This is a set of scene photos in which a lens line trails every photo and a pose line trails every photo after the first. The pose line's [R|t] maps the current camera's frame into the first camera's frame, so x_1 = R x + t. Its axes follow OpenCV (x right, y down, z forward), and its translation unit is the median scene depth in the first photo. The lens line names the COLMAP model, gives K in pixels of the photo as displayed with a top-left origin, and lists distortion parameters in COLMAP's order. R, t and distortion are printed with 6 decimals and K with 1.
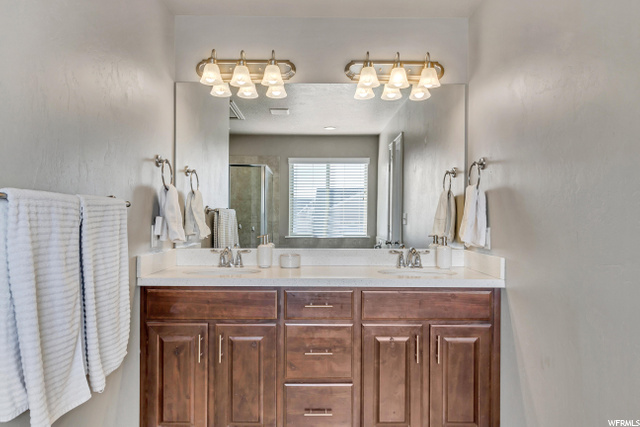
lens RADIAL K [[423.8, 0, 319.7], [0, 423.8, 218.4], [0, 0, 1]] dist [-0.001065, 0.002945]
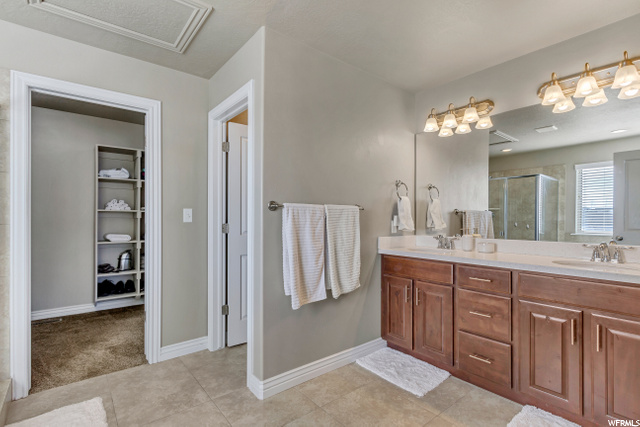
lens RADIAL K [[308.9, 0, 319.7], [0, 308.9, 214.1], [0, 0, 1]] dist [0.001212, -0.000636]
pose [[0.622427, -0.013028, -0.782569, 0.452632], [-0.003396, 0.999807, -0.019346, 0.016062], [0.782670, 0.014699, 0.622263, -0.033279]]
